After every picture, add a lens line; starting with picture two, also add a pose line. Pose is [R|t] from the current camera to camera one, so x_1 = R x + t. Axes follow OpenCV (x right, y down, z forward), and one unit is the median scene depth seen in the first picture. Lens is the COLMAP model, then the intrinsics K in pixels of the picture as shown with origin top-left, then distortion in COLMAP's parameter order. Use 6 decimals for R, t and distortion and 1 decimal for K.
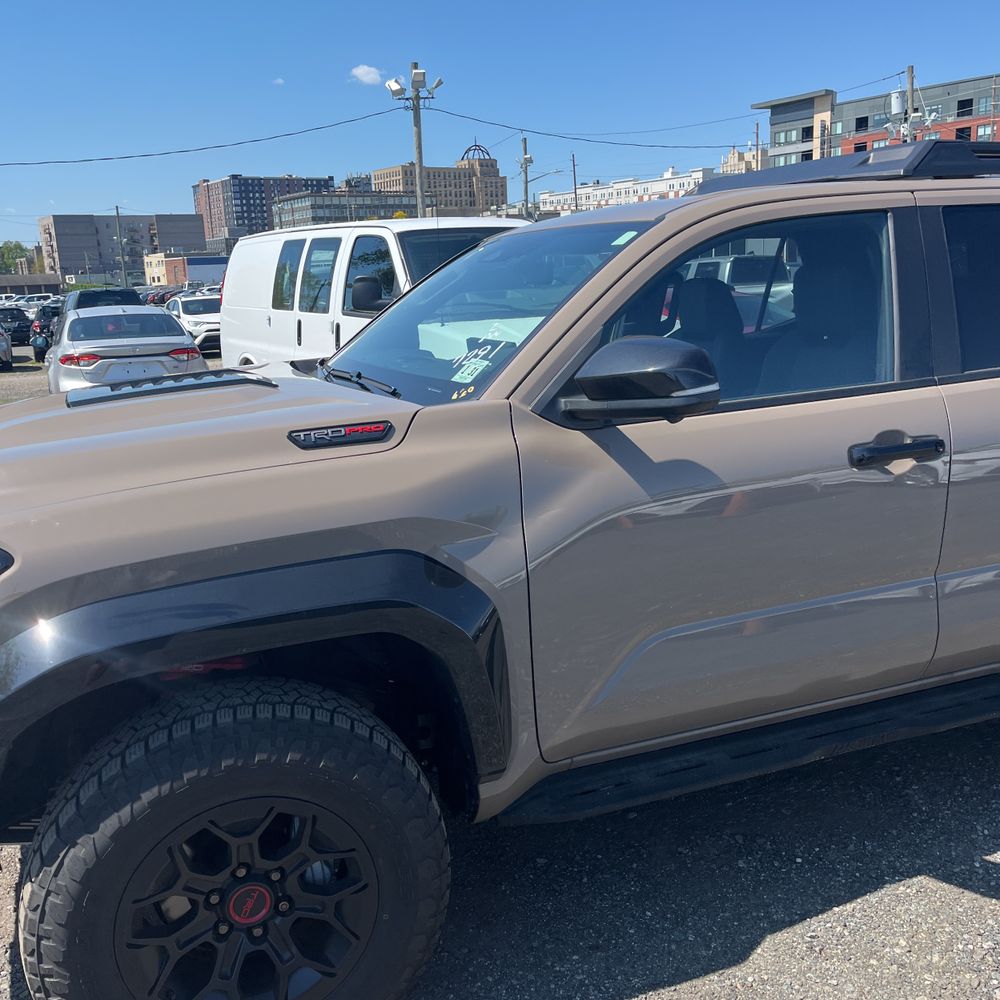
lens RADIAL K [[1008.2, 0, 500.0], [0, 1008.2, 500.0], [0, 0, 1]] dist [0.039121, -0.028120]
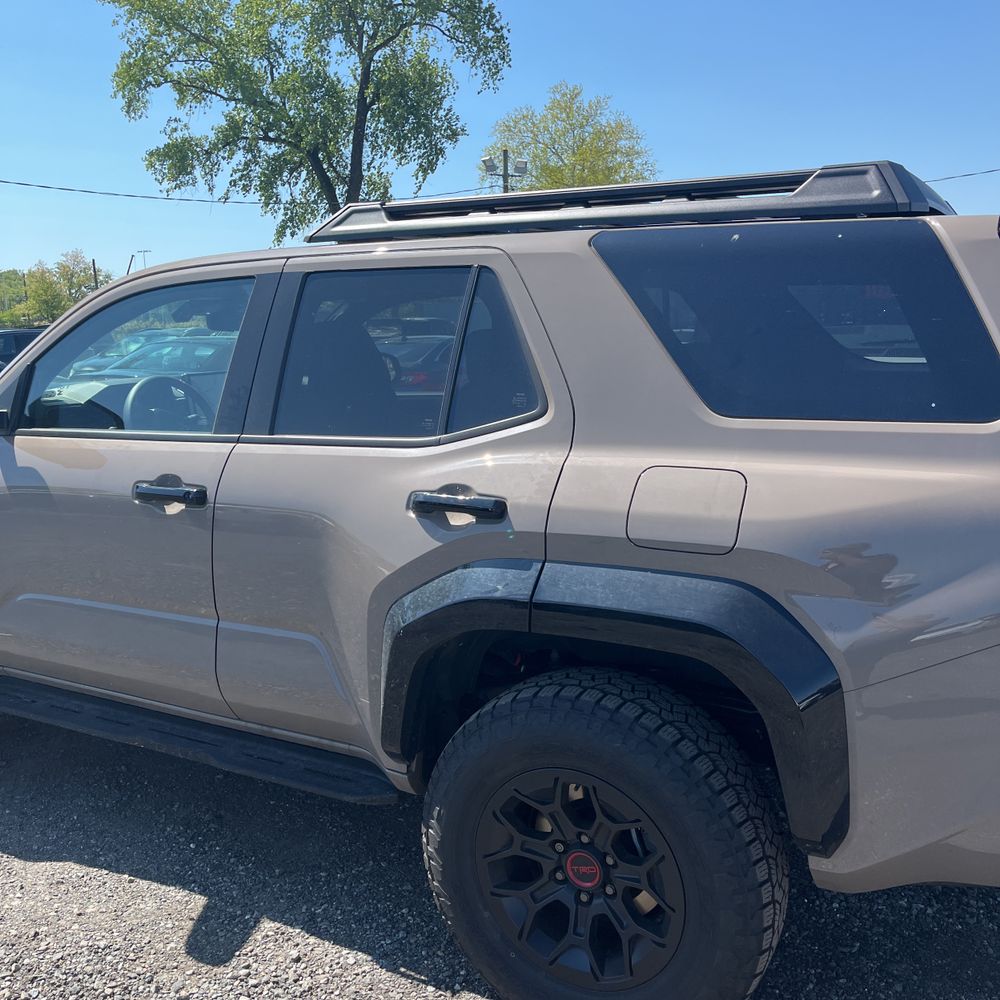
lens RADIAL K [[1008.2, 0, 500.0], [0, 1008.2, 500.0], [0, 0, 1]] dist [0.039121, -0.028120]
pose [[0.648368, 0.166006, -0.743008, 1.361950], [-0.174049, 0.982413, 0.067616, -0.168144], [0.741165, 0.085480, 0.665859, 0.493270]]
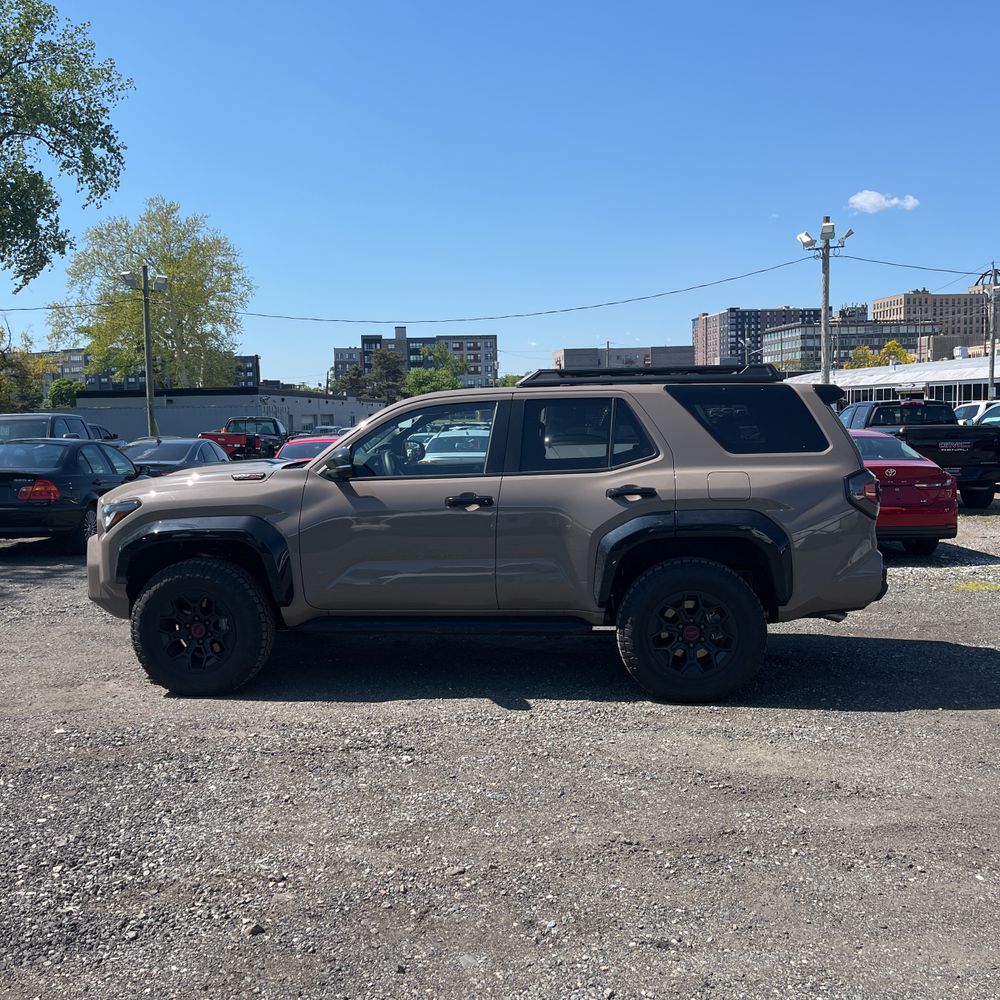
lens RADIAL K [[1008.2, 0, 500.0], [0, 1008.2, 500.0], [0, 0, 1]] dist [0.039121, -0.028120]
pose [[0.892611, 0.060462, -0.446754, 1.405723], [-0.114633, 0.988835, -0.095210, 0.154447], [0.436009, 0.136198, 0.889576, -0.992691]]
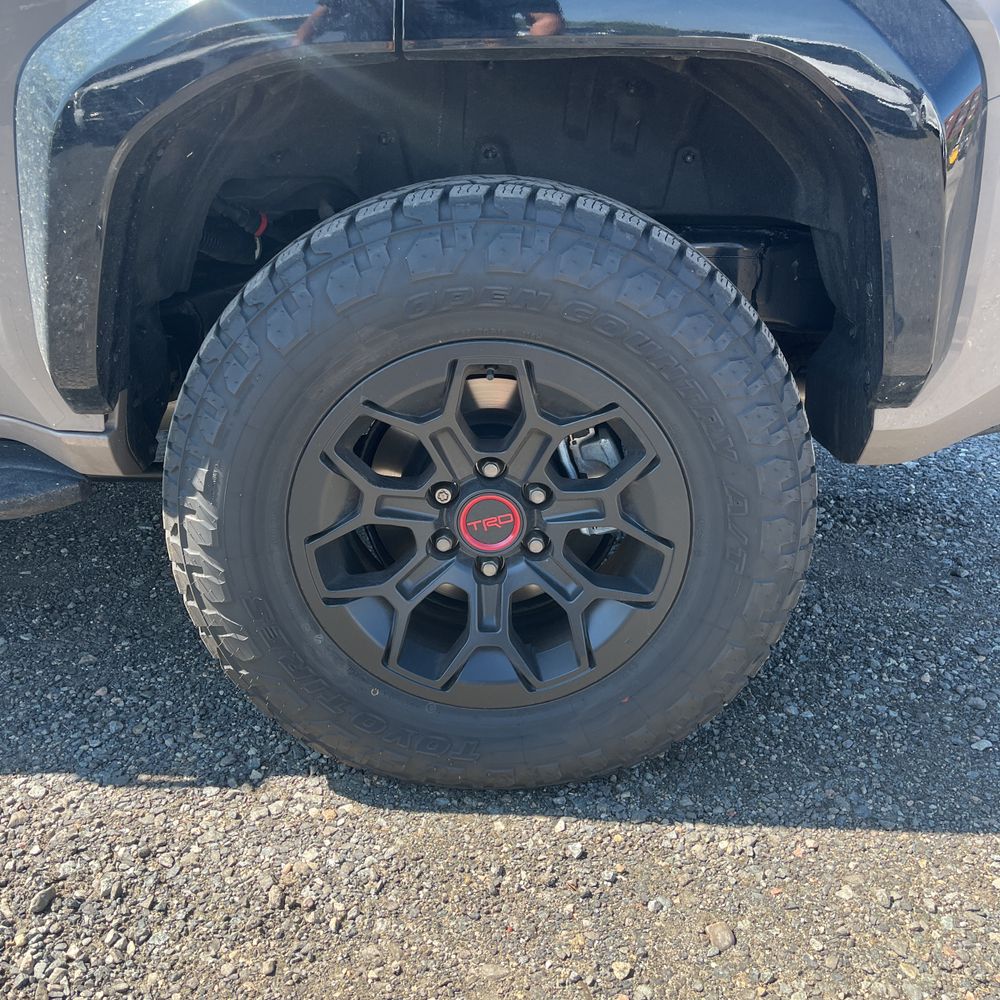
lens RADIAL K [[1008.2, 0, 500.0], [0, 1008.2, 500.0], [0, 0, 1]] dist [0.039121, -0.028120]
pose [[0.934933, 0.183224, -0.303859, 0.978073], [-0.122700, 0.970476, 0.207655, 0.068943], [0.332935, -0.156860, 0.929811, 0.683727]]
